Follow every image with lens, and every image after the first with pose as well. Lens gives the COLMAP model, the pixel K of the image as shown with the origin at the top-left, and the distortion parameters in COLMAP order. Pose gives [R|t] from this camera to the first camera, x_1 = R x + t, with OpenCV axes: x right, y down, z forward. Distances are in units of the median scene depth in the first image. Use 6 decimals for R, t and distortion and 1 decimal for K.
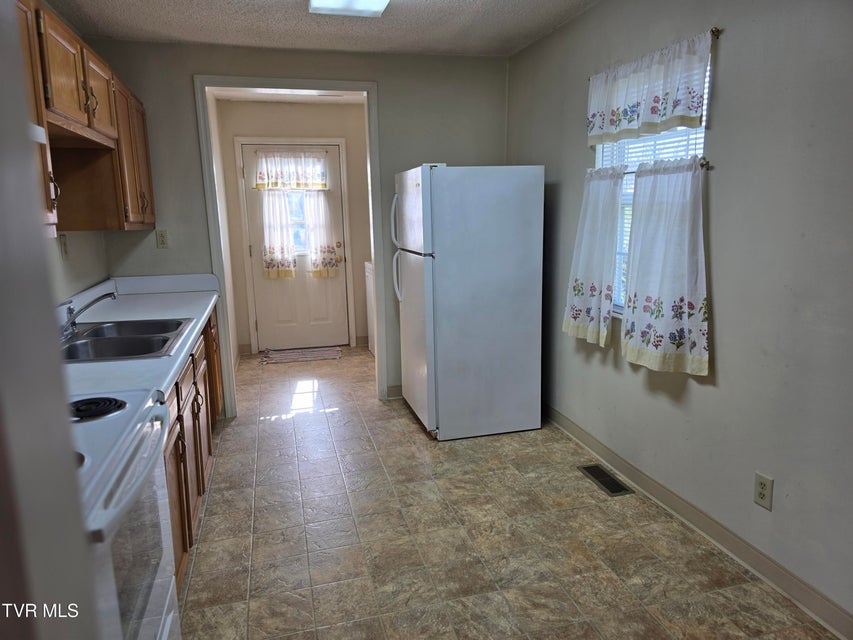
lens RADIAL K [[572.5, 0, 420.6], [0, 572.5, 323.6], [0, 0, 1]] dist [0.058035, -0.060001]
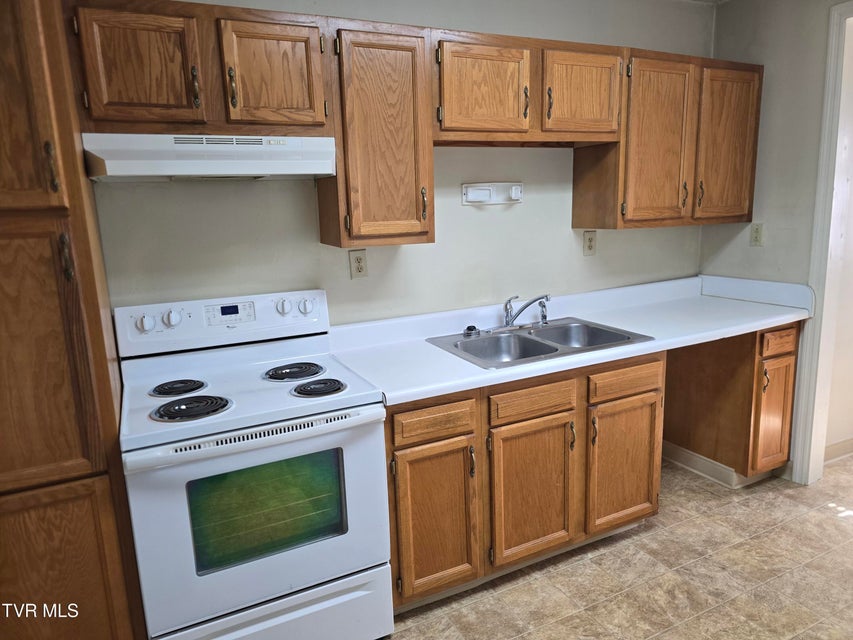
lens RADIAL K [[572.5, 0, 424.3], [0, 572.5, 322.2], [0, 0, 1]] dist [0.058035, -0.060001]
pose [[0.195582, 0.199218, -0.960239, 0.242355], [-0.148577, 0.973866, 0.171783, -0.090804], [0.969367, 0.109071, 0.220070, 0.361822]]
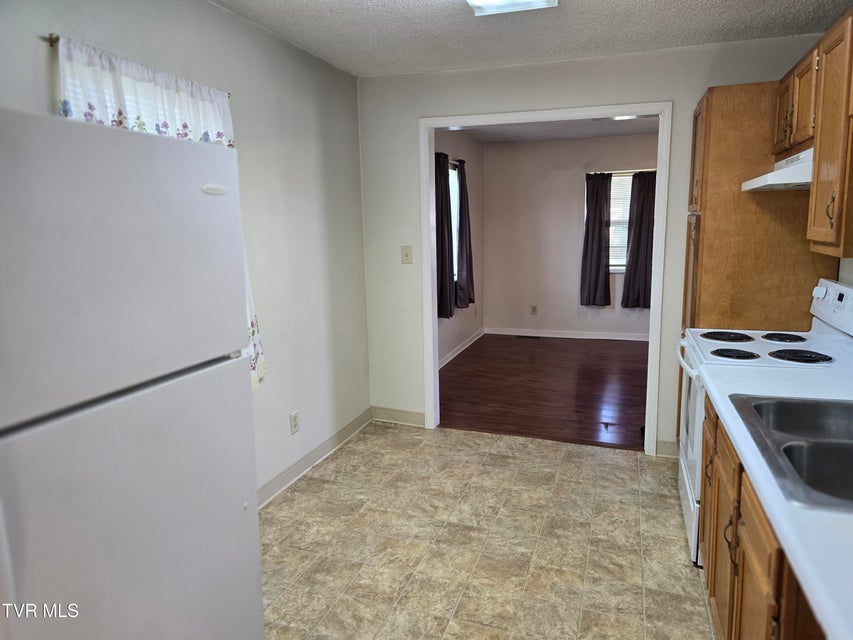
lens RADIAL K [[572.5, 0, 428.0], [0, 572.5, 319.0], [0, 0, 1]] dist [0.058035, -0.060001]
pose [[-0.833322, -0.057169, 0.549824, -0.287713], [0.138759, 0.941160, 0.308163, -0.212848], [-0.535090, 0.333092, -0.776356, 1.028412]]
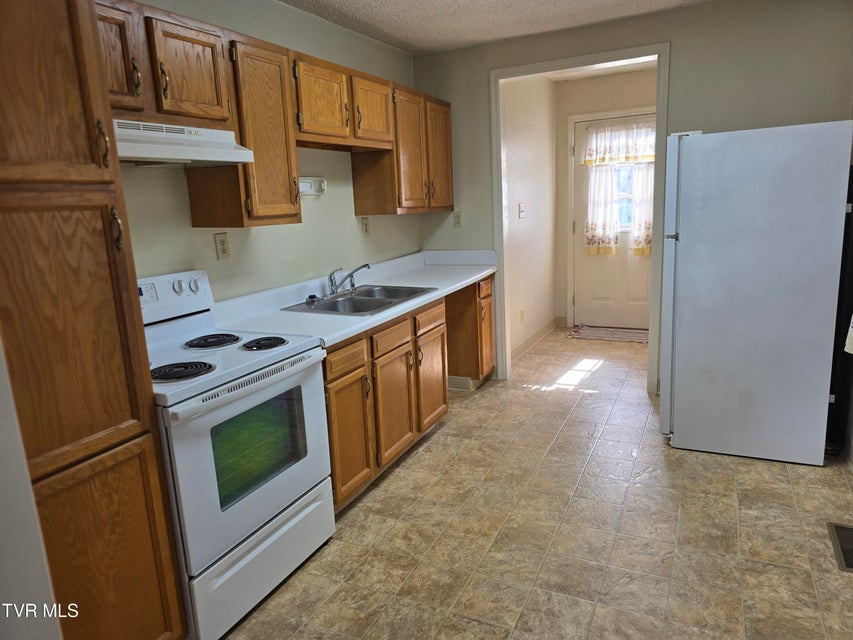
lens RADIAL K [[572.5, 0, 423.3], [0, 572.5, 325.2], [0, 0, 1]] dist [0.058035, -0.060001]
pose [[0.757241, 0.120534, -0.641917, 0.256879], [-0.087062, 0.992681, 0.083694, -0.021445], [0.647307, -0.007490, 0.762192, 0.057406]]
